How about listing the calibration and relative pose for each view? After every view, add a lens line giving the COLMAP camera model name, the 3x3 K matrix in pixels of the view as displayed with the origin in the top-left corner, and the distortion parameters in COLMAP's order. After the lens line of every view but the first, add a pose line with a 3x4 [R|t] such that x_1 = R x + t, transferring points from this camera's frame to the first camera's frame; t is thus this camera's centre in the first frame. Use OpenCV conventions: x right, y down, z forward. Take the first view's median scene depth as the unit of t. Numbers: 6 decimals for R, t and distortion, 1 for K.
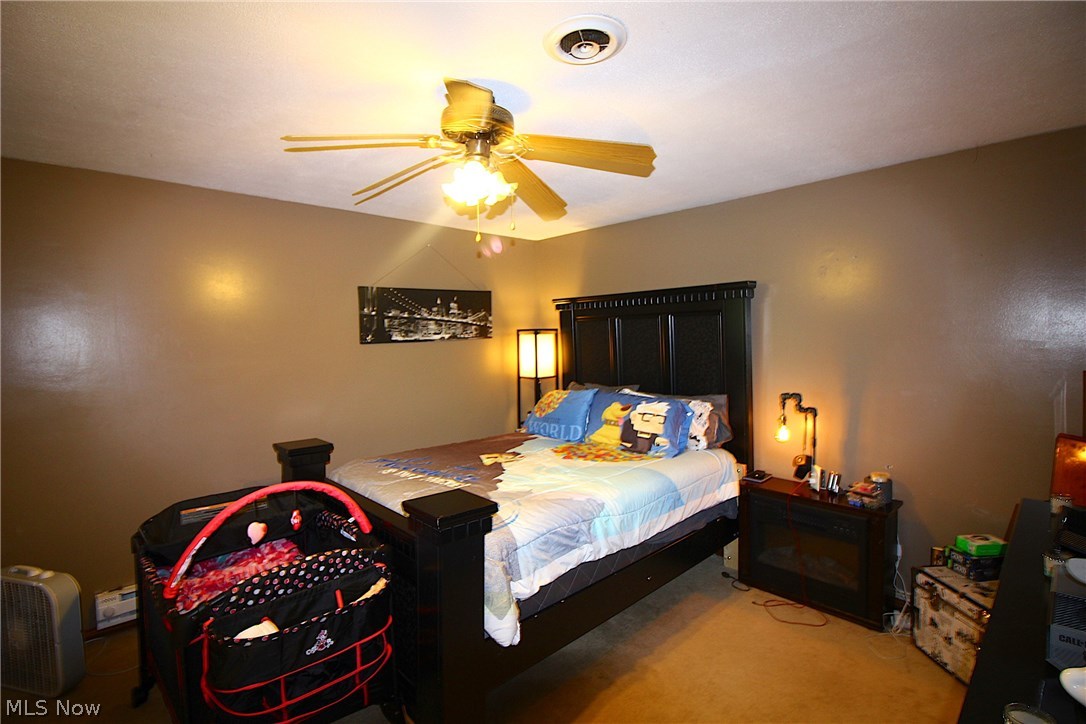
lens RADIAL K [[504.1, 0, 542.9], [0, 504.1, 359.3], [0, 0, 1]] dist [-0.024961, -0.000497]
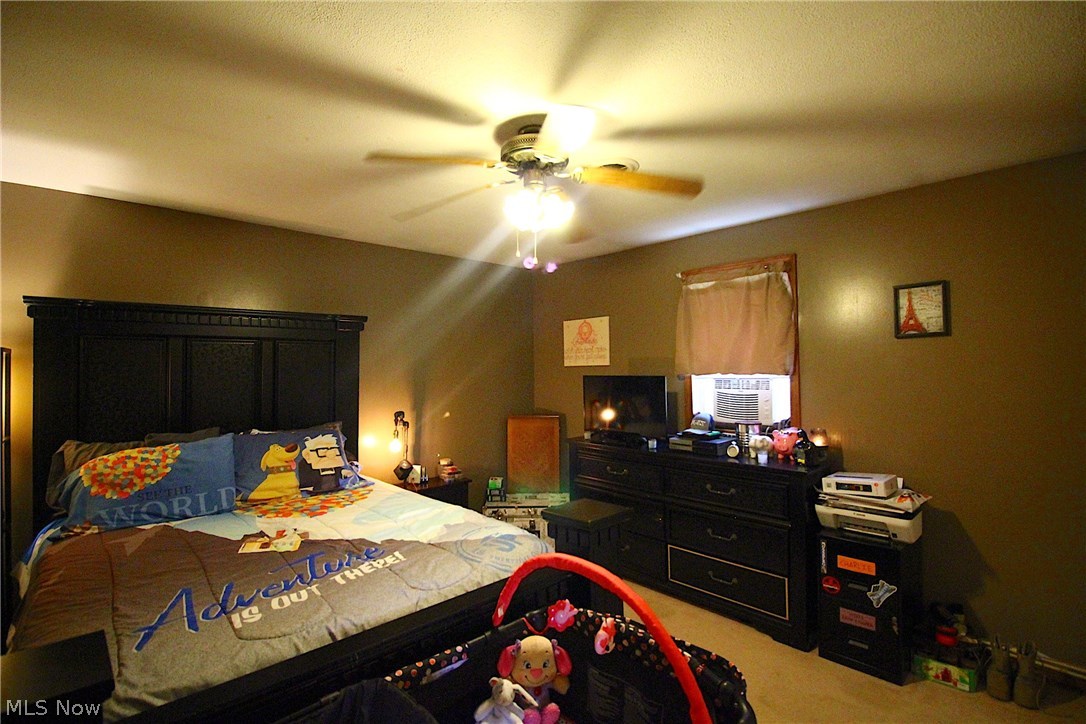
lens RADIAL K [[504.1, 0, 542.5], [0, 504.1, 361.4], [0, 0, 1]] dist [-0.024961, -0.000497]
pose [[-0.001378, 0.027560, 0.999619, -0.692790], [0.053520, 0.998190, -0.027447, -0.002551], [-0.998566, 0.053461, -0.002850, 0.592664]]
